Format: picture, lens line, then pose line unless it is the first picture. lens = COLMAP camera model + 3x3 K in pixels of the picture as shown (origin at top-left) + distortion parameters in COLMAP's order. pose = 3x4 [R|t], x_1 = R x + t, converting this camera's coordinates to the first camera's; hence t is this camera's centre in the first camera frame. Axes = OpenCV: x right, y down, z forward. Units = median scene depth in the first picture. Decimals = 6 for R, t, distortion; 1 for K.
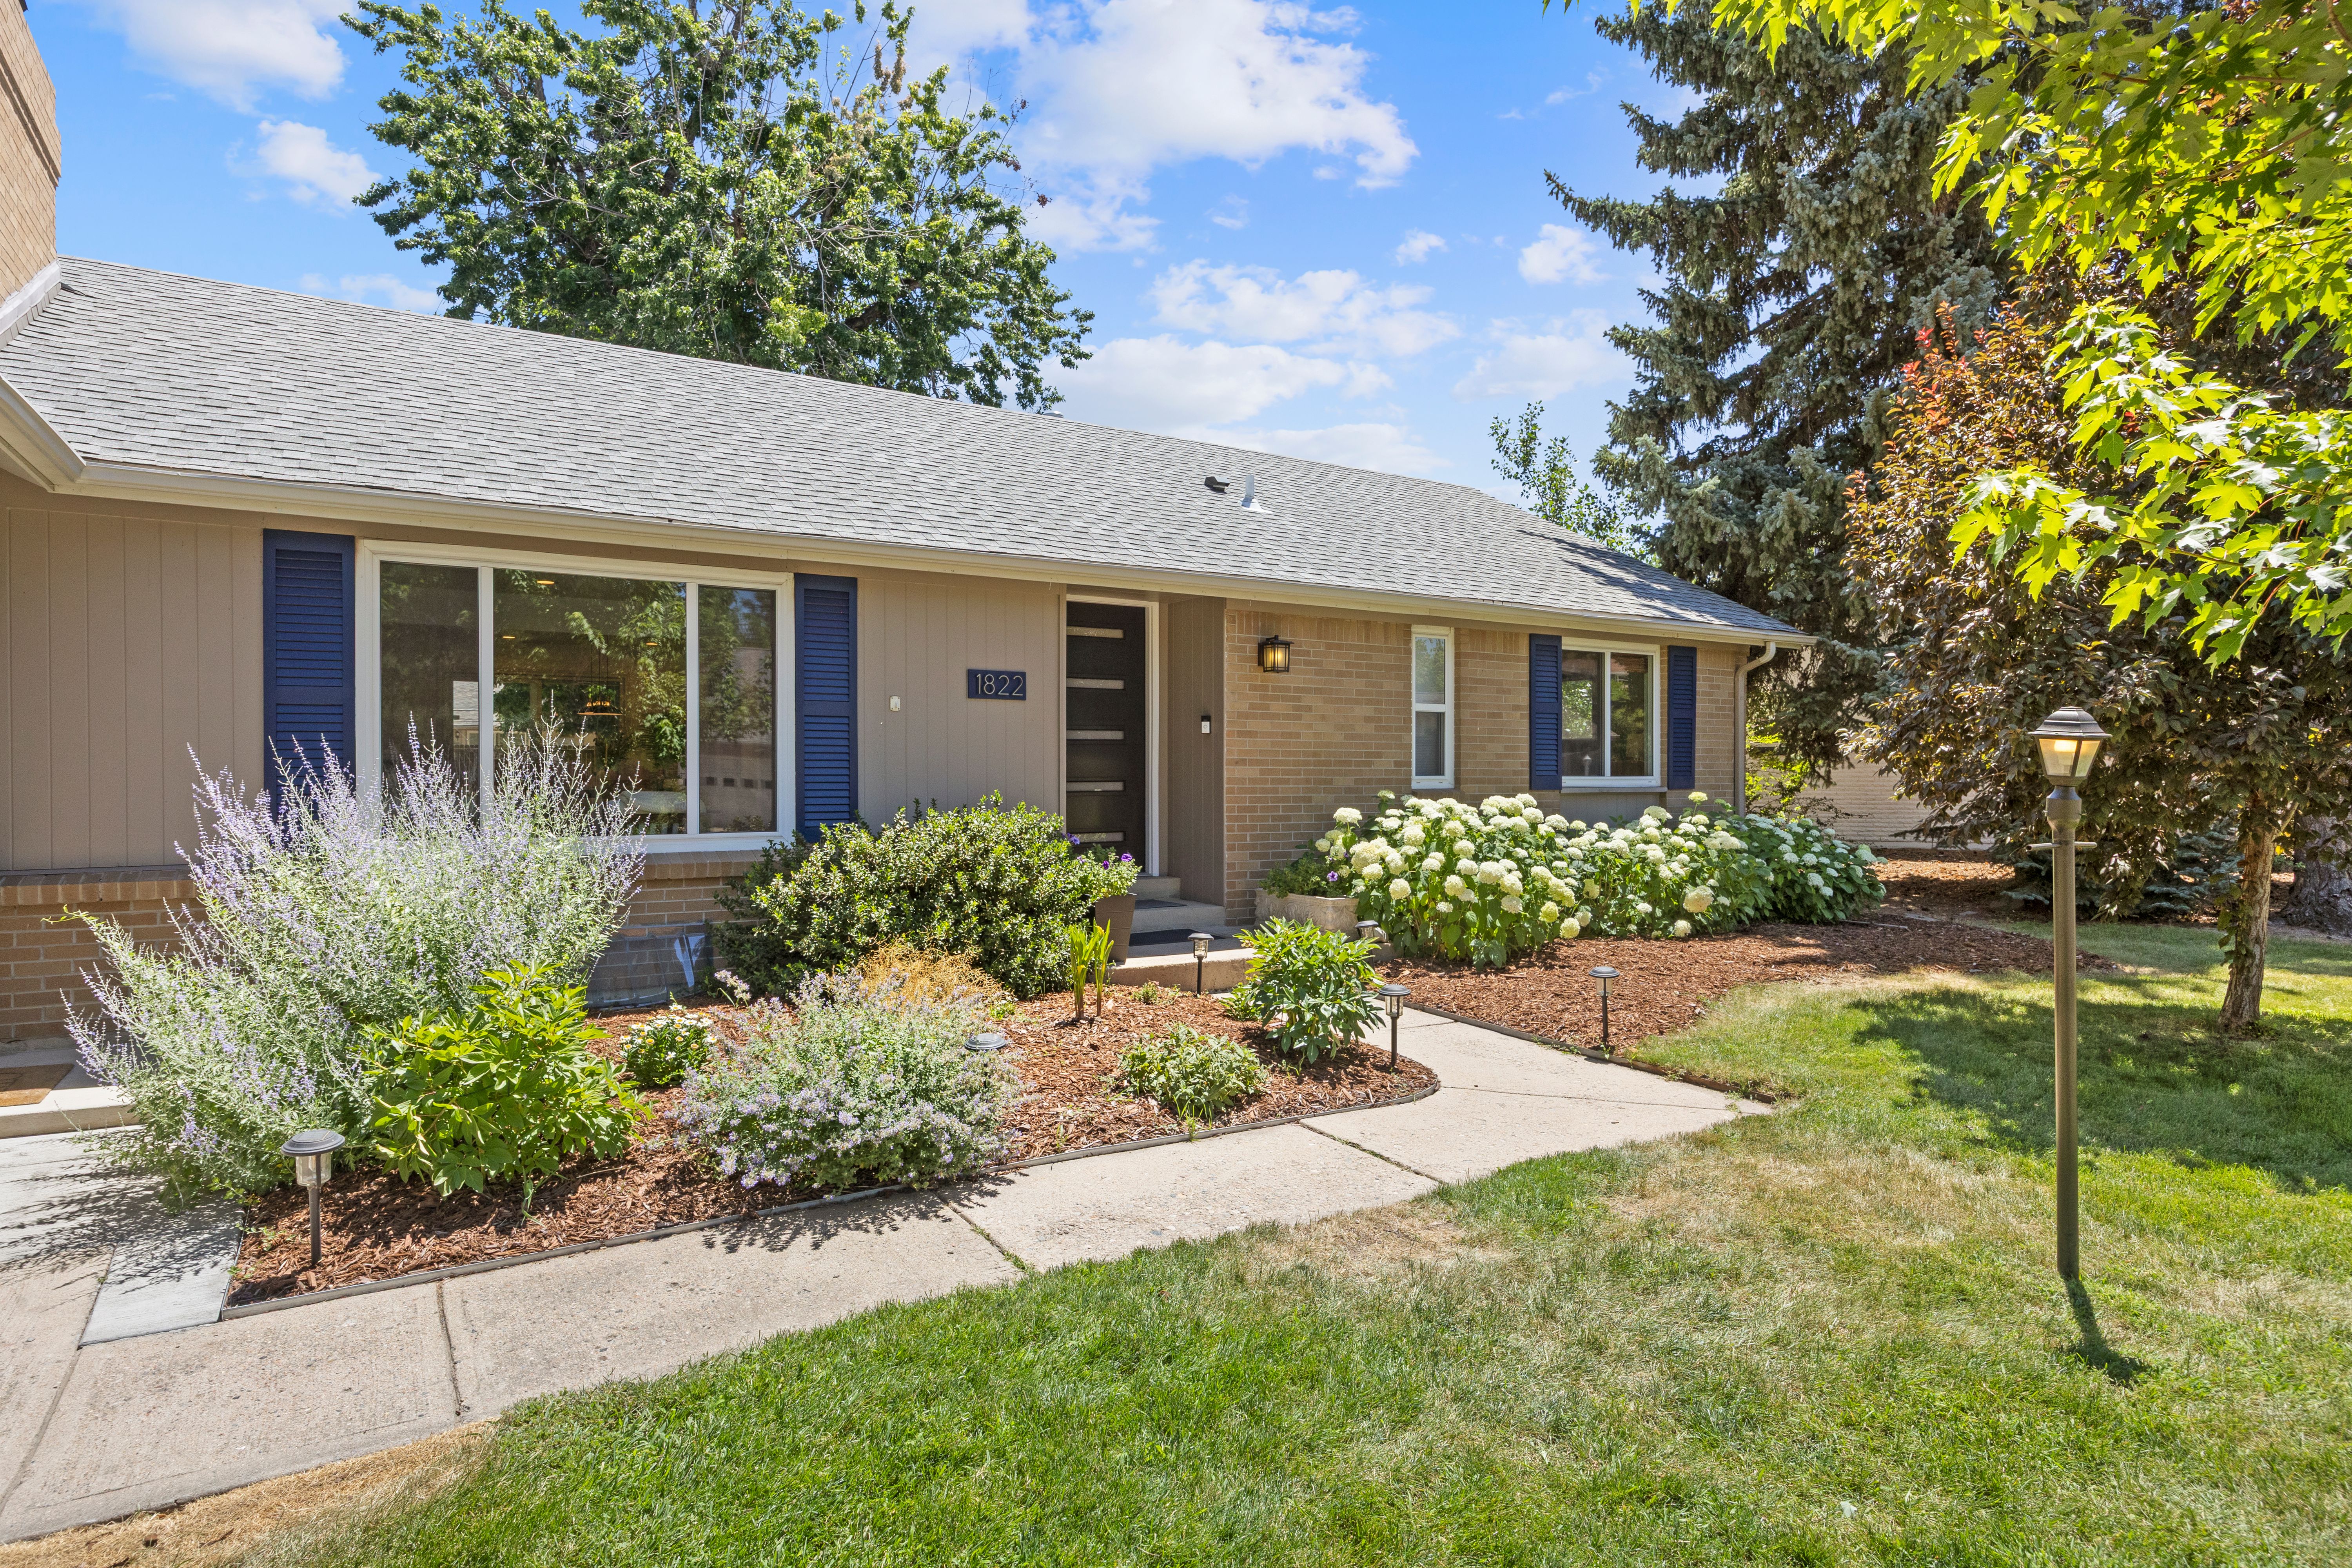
lens RADIAL K [[1292.2, 0, 1175.5], [0, 1292.2, 757.9], [0, 0, 1]] dist [0.002936, 0.001023]
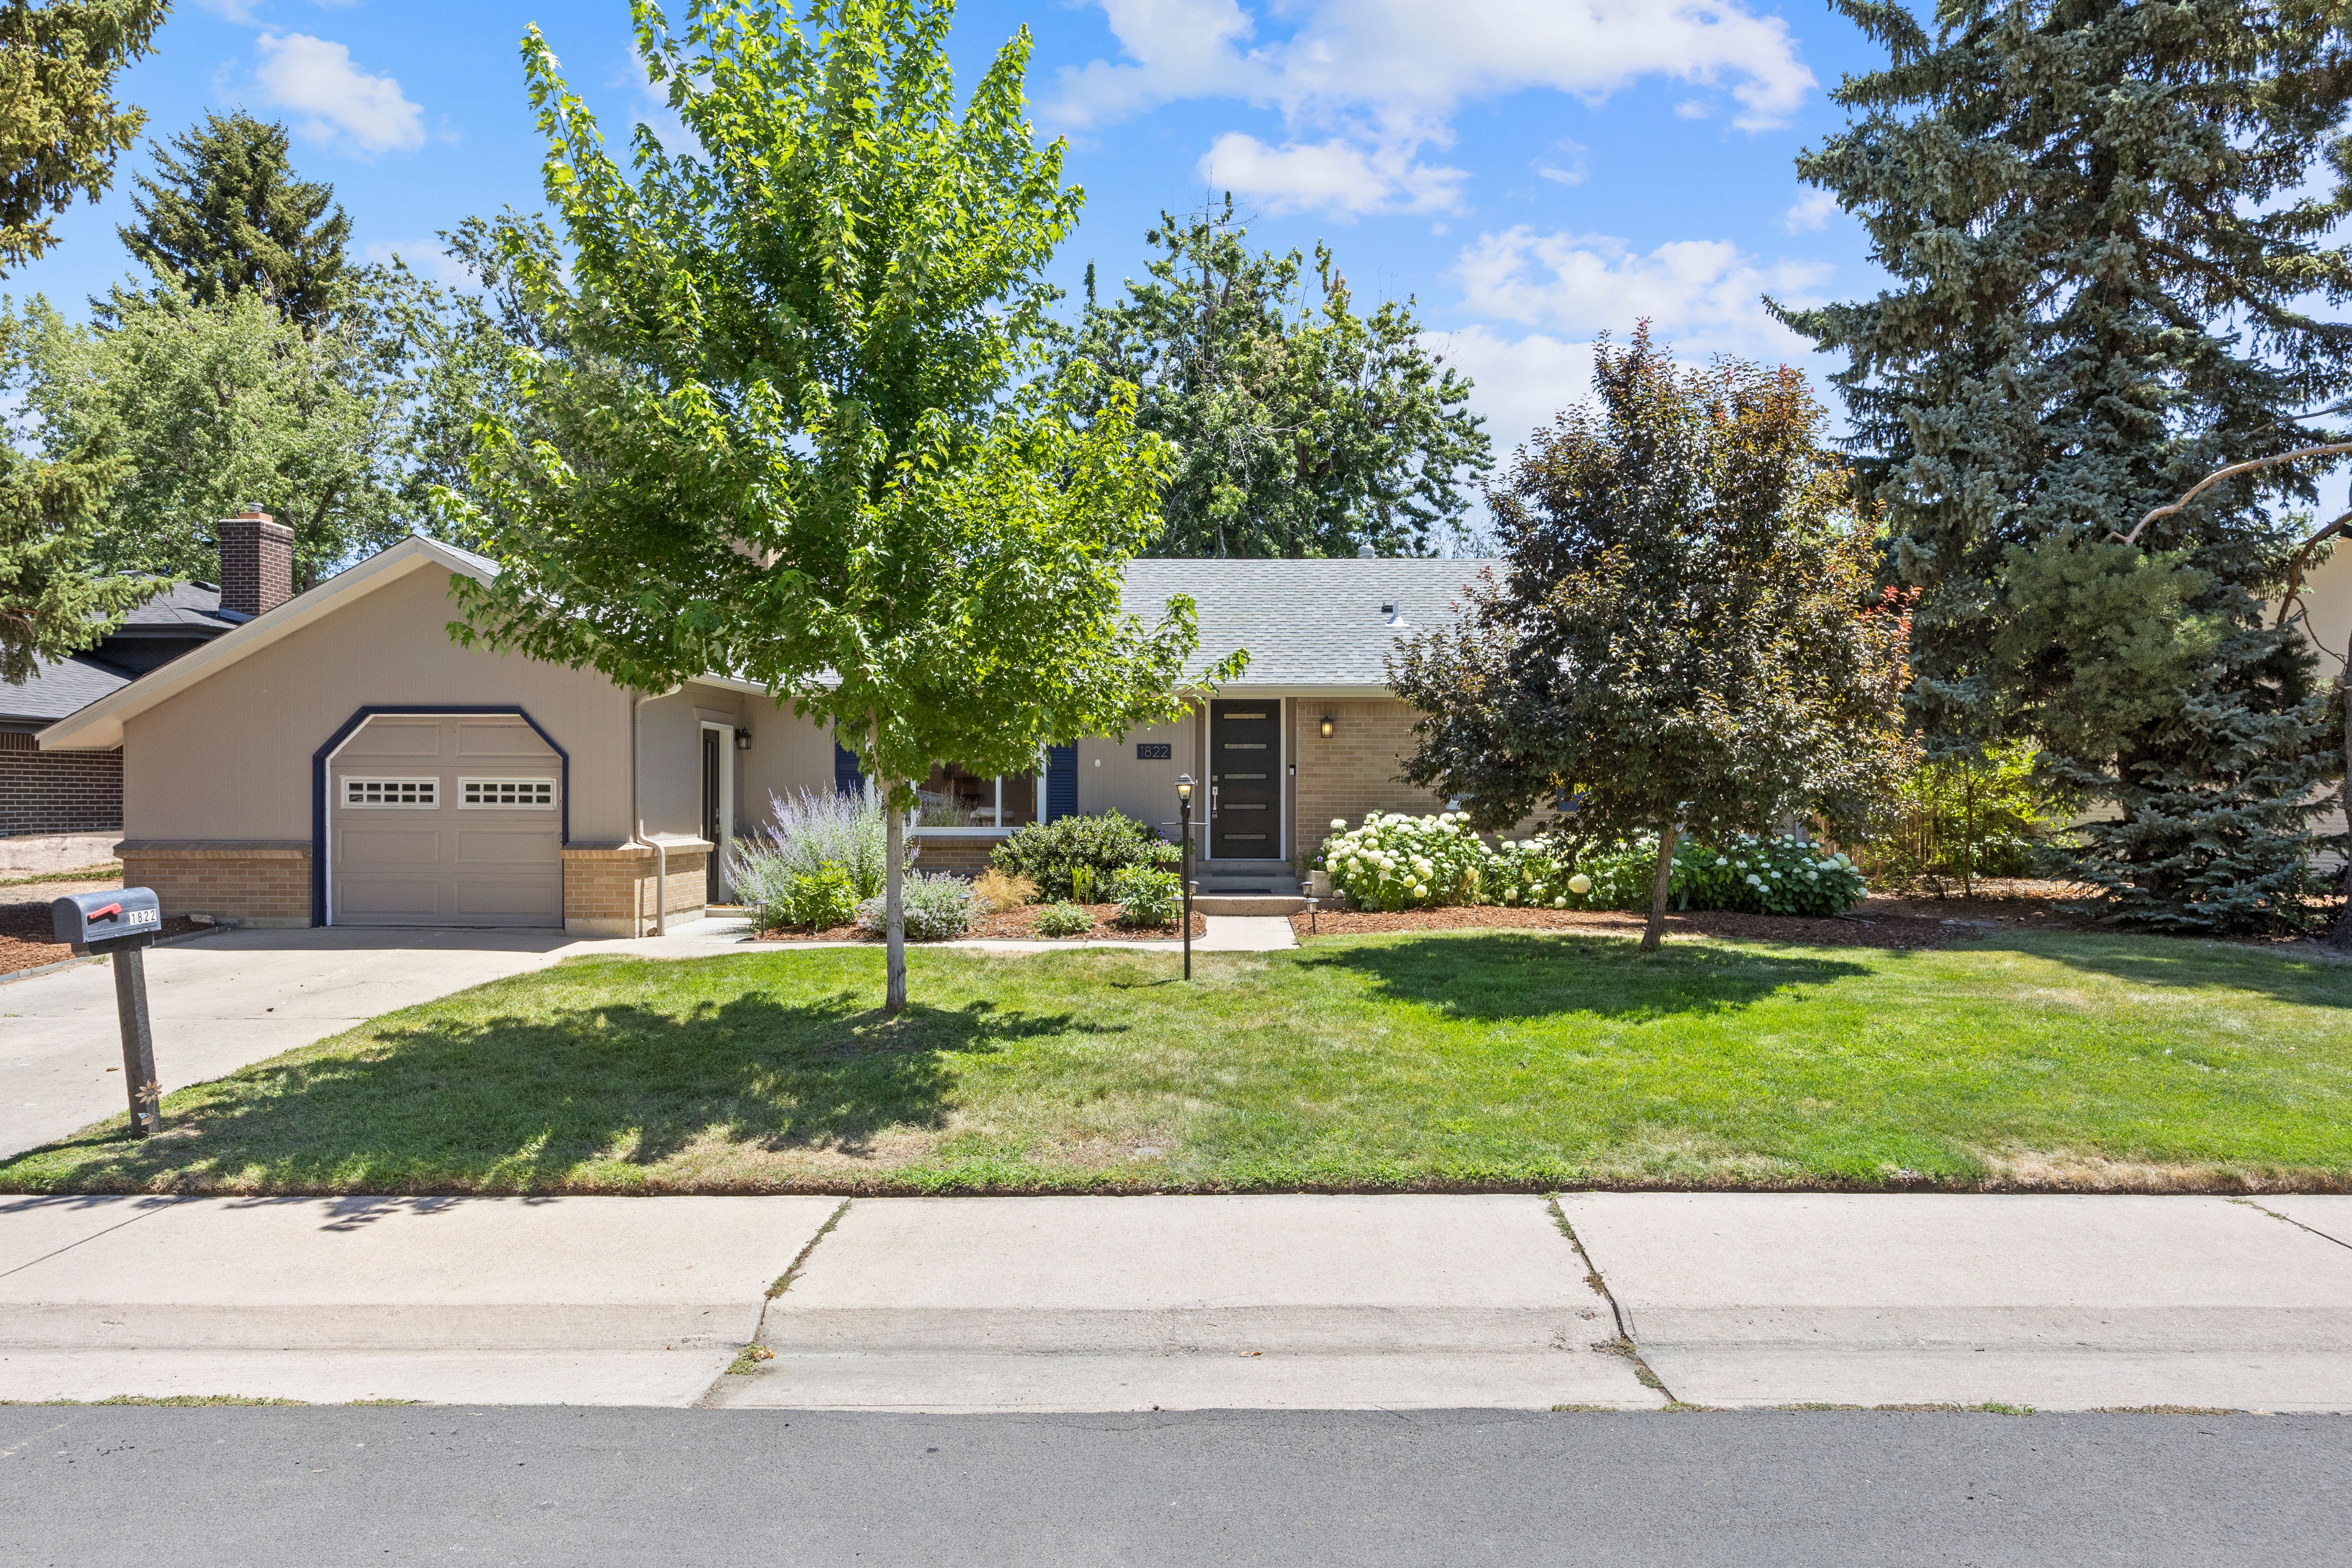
lens RADIAL K [[1292.1, 0, 1175.5], [0, 1292.1, 757.9], [0, 0, 1]] dist [0.002936, 0.001023]
pose [[0.838247, -0.016039, -0.545055, 0.776249], [0.005608, 0.999768, -0.020794, -0.007009], [0.545262, 0.014374, 0.838143, -0.472952]]
